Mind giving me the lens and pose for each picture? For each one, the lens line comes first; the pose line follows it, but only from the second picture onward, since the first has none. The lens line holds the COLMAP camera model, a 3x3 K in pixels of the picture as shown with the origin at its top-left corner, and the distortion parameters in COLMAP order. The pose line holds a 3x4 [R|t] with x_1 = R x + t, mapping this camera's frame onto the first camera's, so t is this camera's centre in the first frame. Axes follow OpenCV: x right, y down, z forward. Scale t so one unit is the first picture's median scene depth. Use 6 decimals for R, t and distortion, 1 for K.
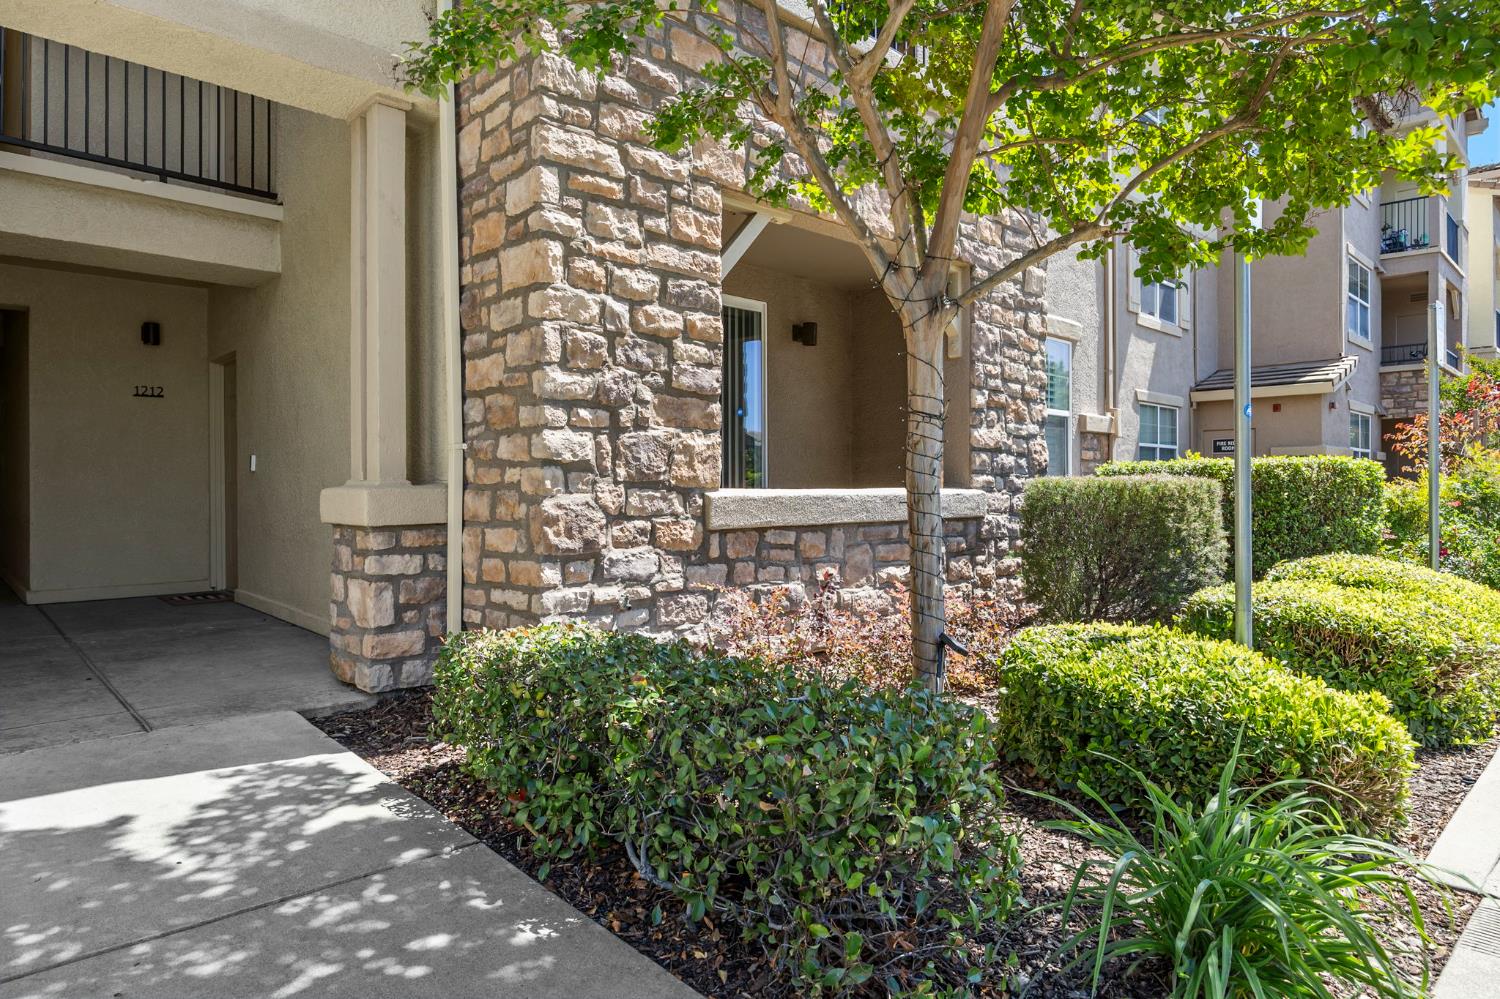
lens RADIAL K [[866.3, 0, 748.4], [0, 866.3, 494.1], [0, 0, 1]] dist [0.000649, -0.000407]
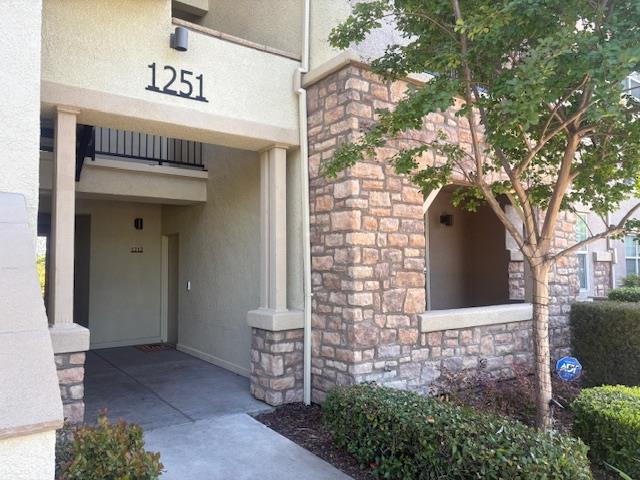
lens RADIAL K [[481.8, 0, 321.3], [0, 481.8, 237.1], [0, 0, 1]] dist [0.062521, -0.025823]
pose [[0.991997, -0.012107, -0.125678, -0.146440], [0.003872, 0.997841, -0.065562, -0.125991], [0.126200, 0.064550, 0.989902, -0.272019]]
